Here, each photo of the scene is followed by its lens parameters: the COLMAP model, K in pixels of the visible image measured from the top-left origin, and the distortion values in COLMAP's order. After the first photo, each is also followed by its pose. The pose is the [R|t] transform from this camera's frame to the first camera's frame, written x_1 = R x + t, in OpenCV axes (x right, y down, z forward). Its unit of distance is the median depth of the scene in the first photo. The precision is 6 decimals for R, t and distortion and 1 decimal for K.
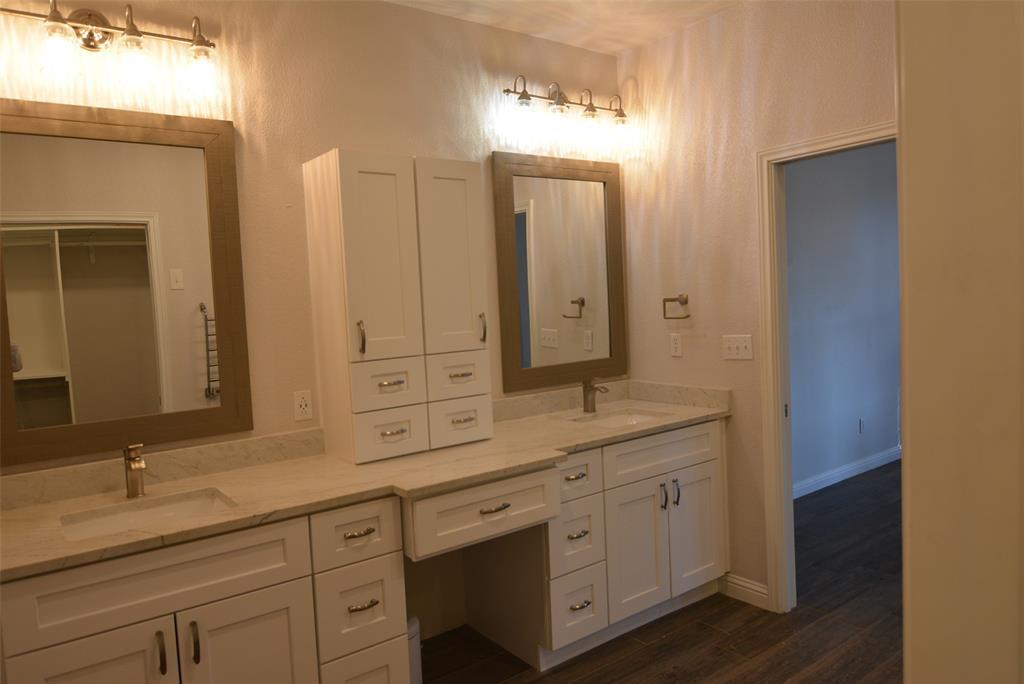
lens RADIAL K [[698.9, 0, 513.7], [0, 698.9, 340.8], [0, 0, 1]] dist [0.009612, -0.030196]
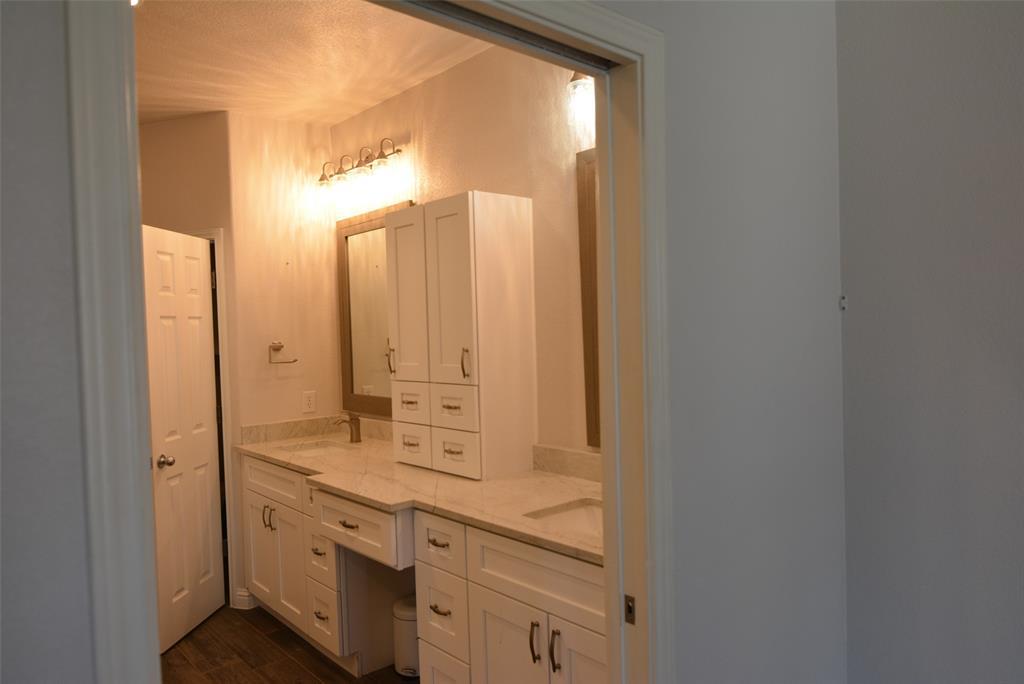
lens RADIAL K [[698.9, 0, 513.7], [0, 698.9, 340.8], [0, 0, 1]] dist [0.009612, -0.030196]
pose [[0.078485, 0.064833, -0.994805, 0.952641], [-0.035286, 0.997438, 0.062221, -0.115386], [0.996291, 0.030219, 0.080572, 1.020529]]
